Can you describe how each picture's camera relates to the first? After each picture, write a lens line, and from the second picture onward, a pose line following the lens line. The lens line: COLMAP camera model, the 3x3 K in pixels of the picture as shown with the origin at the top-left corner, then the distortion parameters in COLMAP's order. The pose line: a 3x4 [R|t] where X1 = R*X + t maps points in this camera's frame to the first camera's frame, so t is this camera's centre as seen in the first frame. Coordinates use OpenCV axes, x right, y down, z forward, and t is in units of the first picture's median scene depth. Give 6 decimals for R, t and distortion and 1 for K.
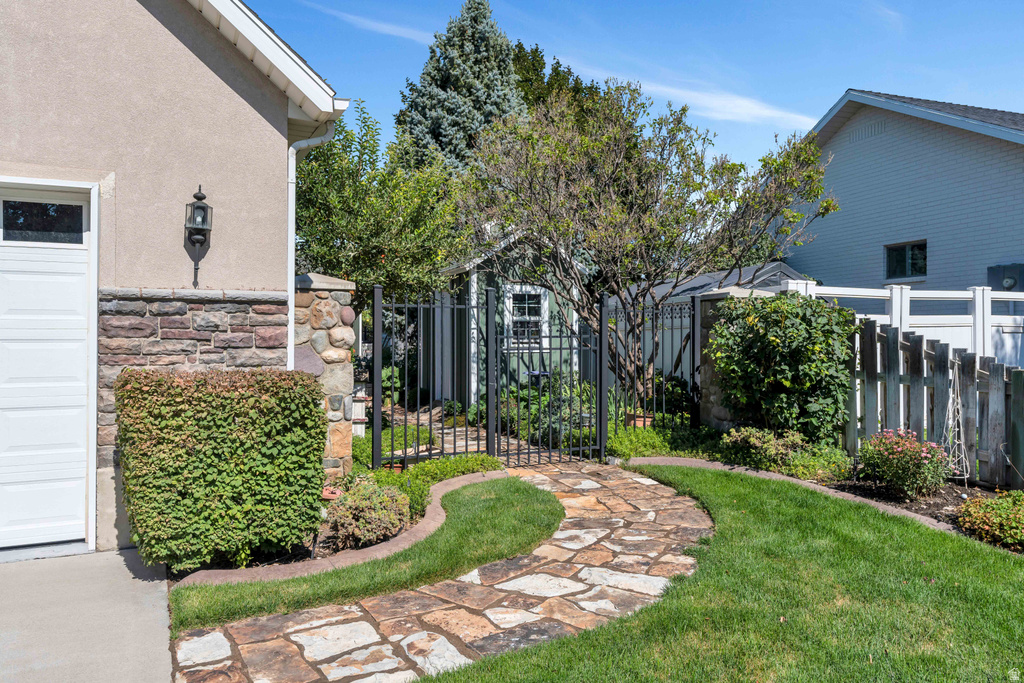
lens RADIAL K [[729.4, 0, 515.8], [0, 729.4, 345.2], [0, 0, 1]] dist [-0.002382, 0.002167]
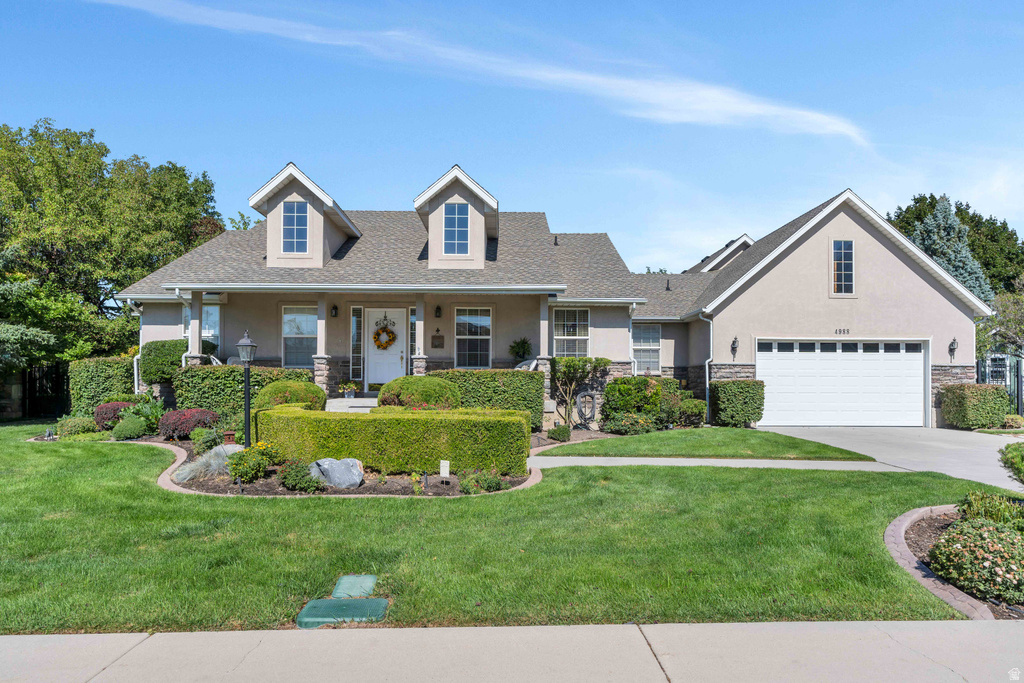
lens RADIAL K [[630.4, 0, 509.6], [0, 630.4, 375.5], [0, 0, 1]] dist [0.001585, 0.000341]
pose [[0.901296, 0.000728, -0.433202, -0.489189], [-0.009969, 0.999769, -0.019060, 0.033033], [0.433088, 0.021497, 0.901095, -1.349533]]
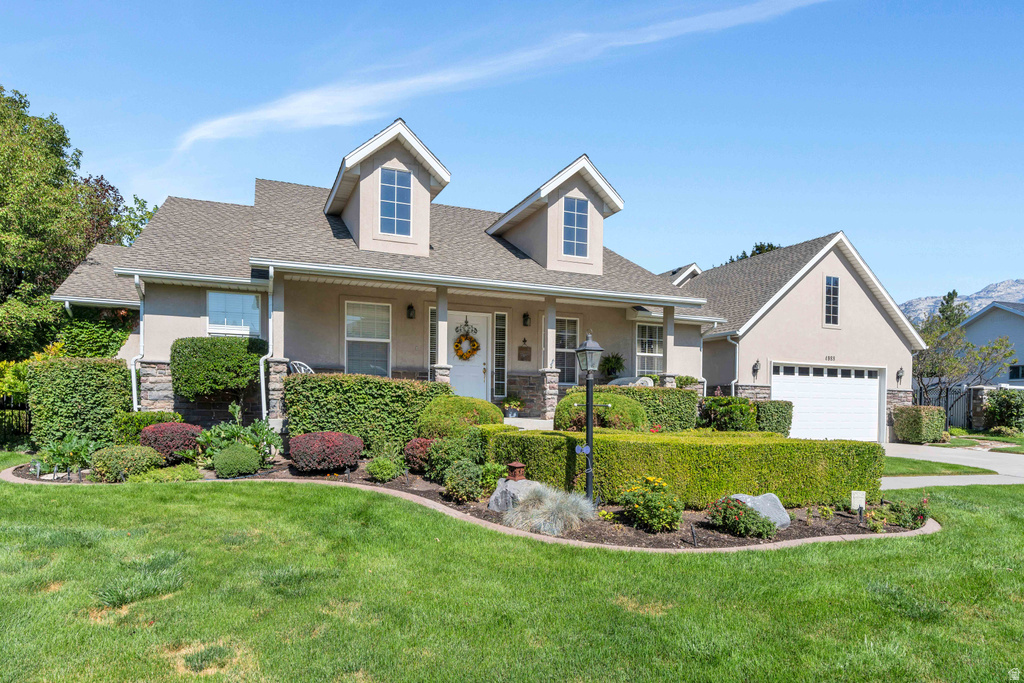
lens RADIAL K [[616.8, 0, 514.4], [0, 616.8, 413.4], [0, 0, 1]] dist [-0.003524, 0.001499]
pose [[0.996712, 0.020020, -0.078517, -1.131601], [-0.019197, 0.999753, 0.011233, 0.037192], [0.078722, -0.009689, 0.996850, -1.369483]]
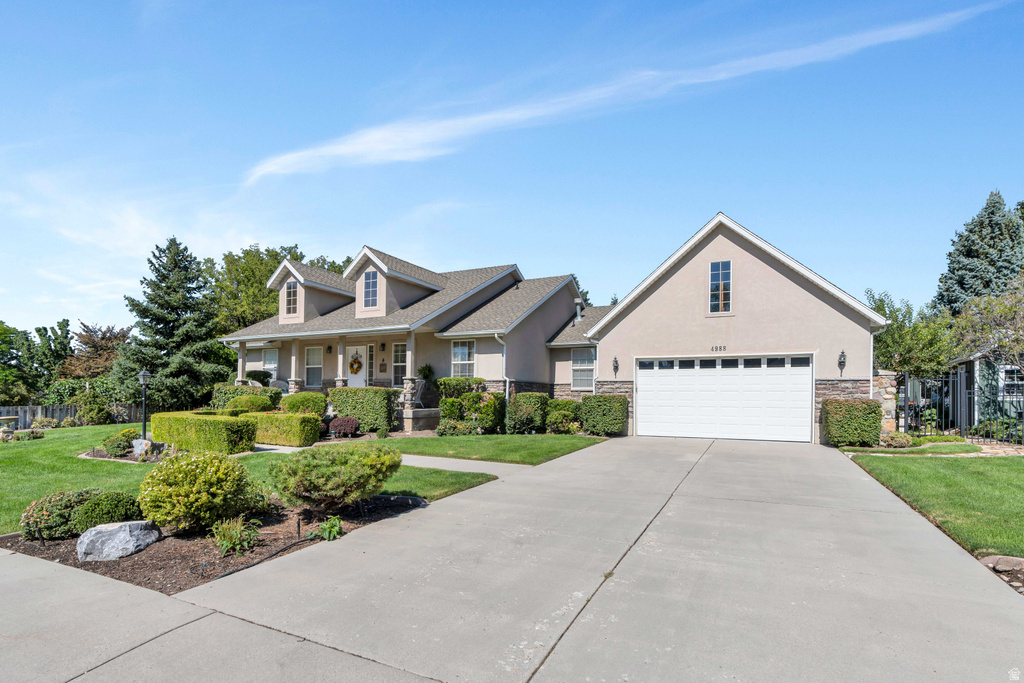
lens RADIAL K [[498.1, 0, 520.2], [0, 498.1, 389.6], [0, 0, 1]] dist [-0.005123, 0.000358]
pose [[0.613535, -0.004775, -0.789653, 0.244328], [-0.015122, 0.999727, -0.017795, 0.024054], [0.789523, 0.022859, 0.613295, -0.809962]]
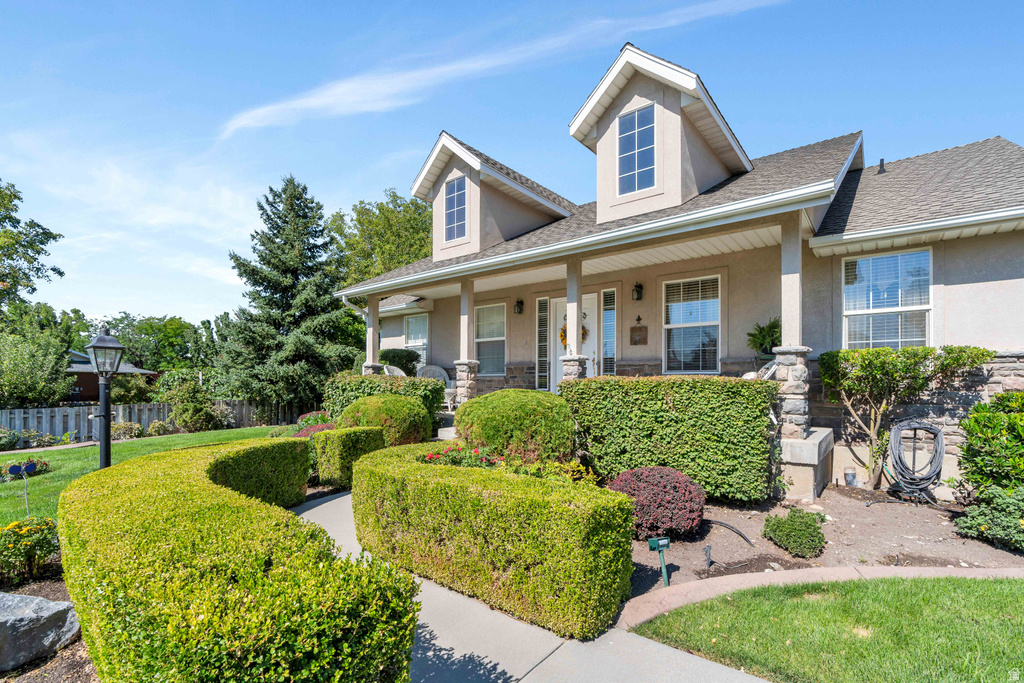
lens RADIAL K [[468.9, 0, 516.4], [0, 468.9, 382.9], [0, 0, 1]] dist [-0.010406, 0.004108]
pose [[0.416916, 0.004355, -0.908935, -0.658614], [-0.010099, 0.999949, 0.000158, 0.008257], [0.908889, 0.009113, 0.416939, -0.658408]]
